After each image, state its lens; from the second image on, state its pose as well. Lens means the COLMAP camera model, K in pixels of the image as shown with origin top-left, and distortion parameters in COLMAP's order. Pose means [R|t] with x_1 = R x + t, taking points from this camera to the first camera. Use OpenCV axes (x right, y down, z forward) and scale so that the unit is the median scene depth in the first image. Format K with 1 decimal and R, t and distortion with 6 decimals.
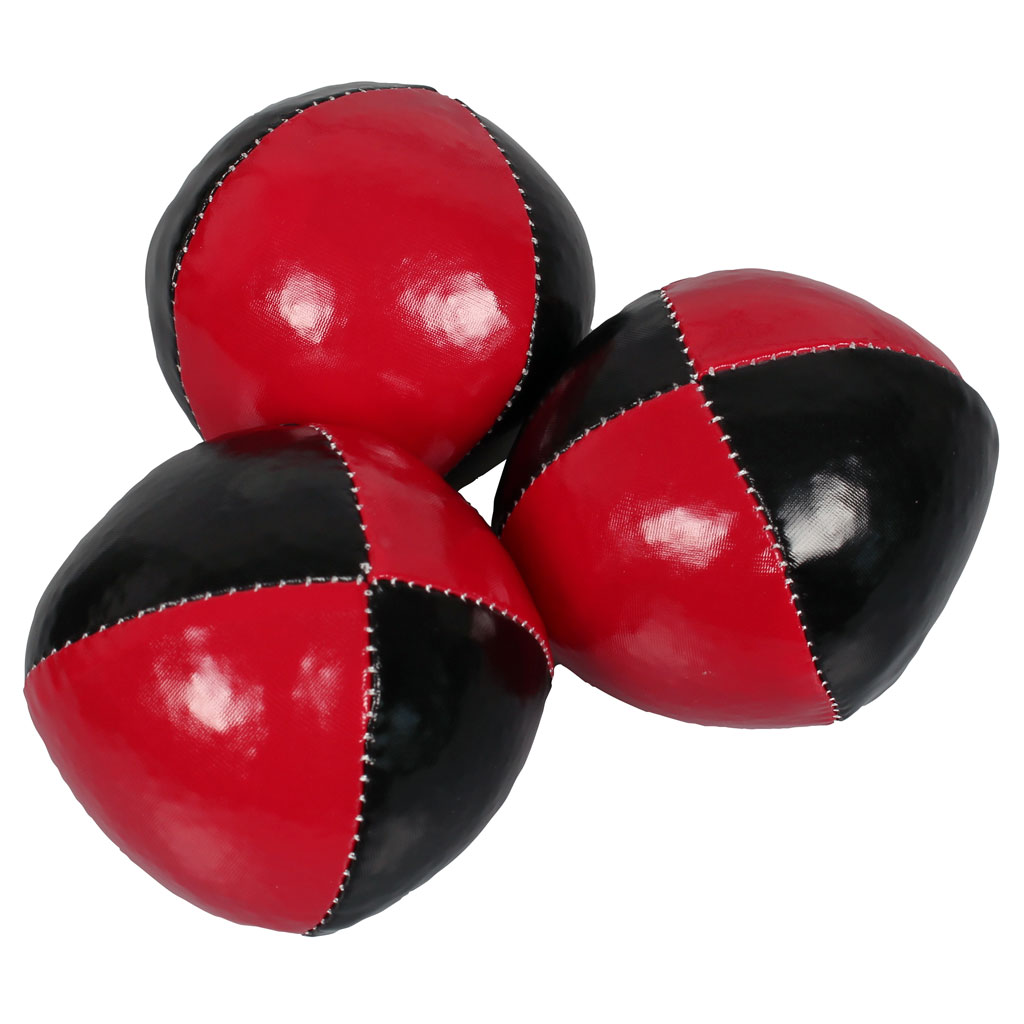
lens RADIAL K [[2079.3, 0, 512.0], [0, 2079.3, 512.0], [0, 0, 1]] dist [-0.055270, -0.131767]
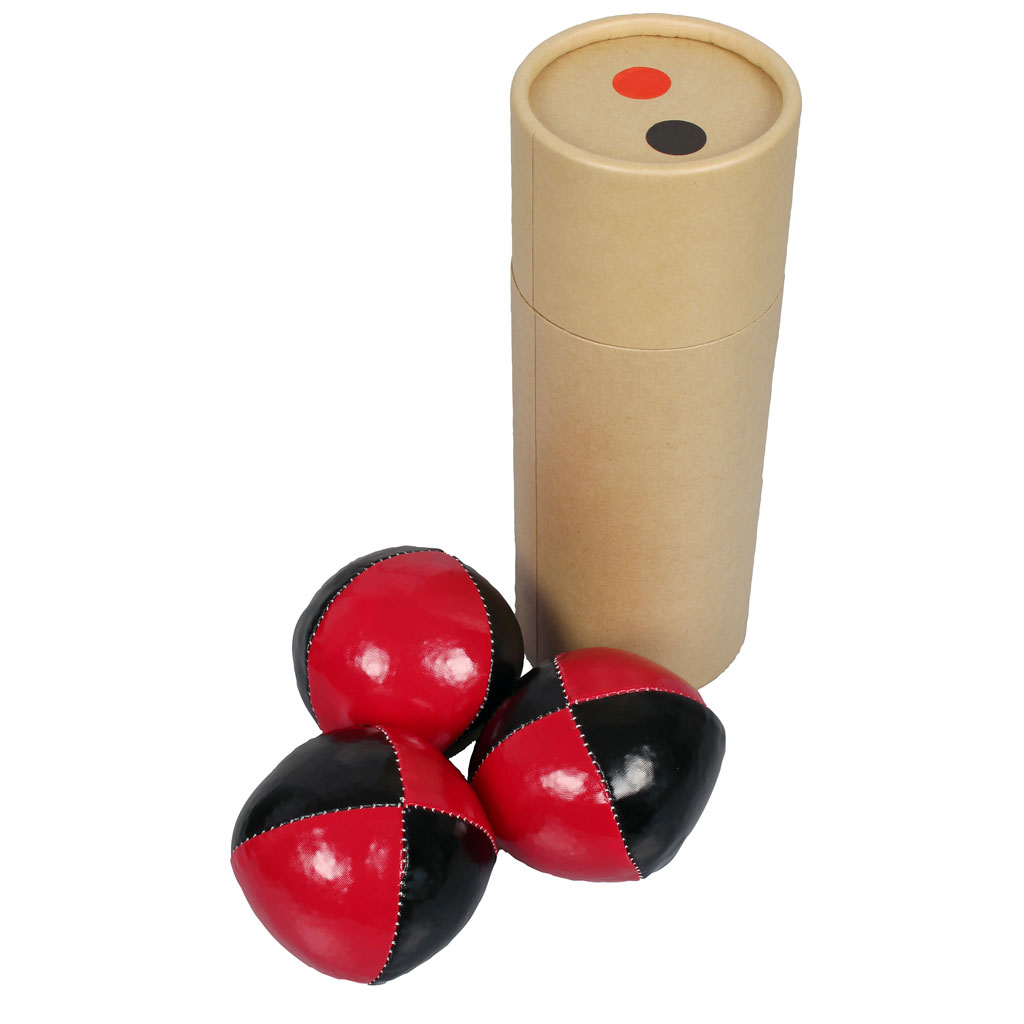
lens RADIAL K [[1982.6, 0, 561.0], [0, 1982.6, 511.6], [0, 0, 1]] dist [-0.069353, -0.057936]
pose [[0.999963, 0.008051, -0.002974, 0.085818], [-0.008309, 0.994874, -0.100778, -0.057970], [0.002147, 0.100799, 0.994905, -0.928011]]
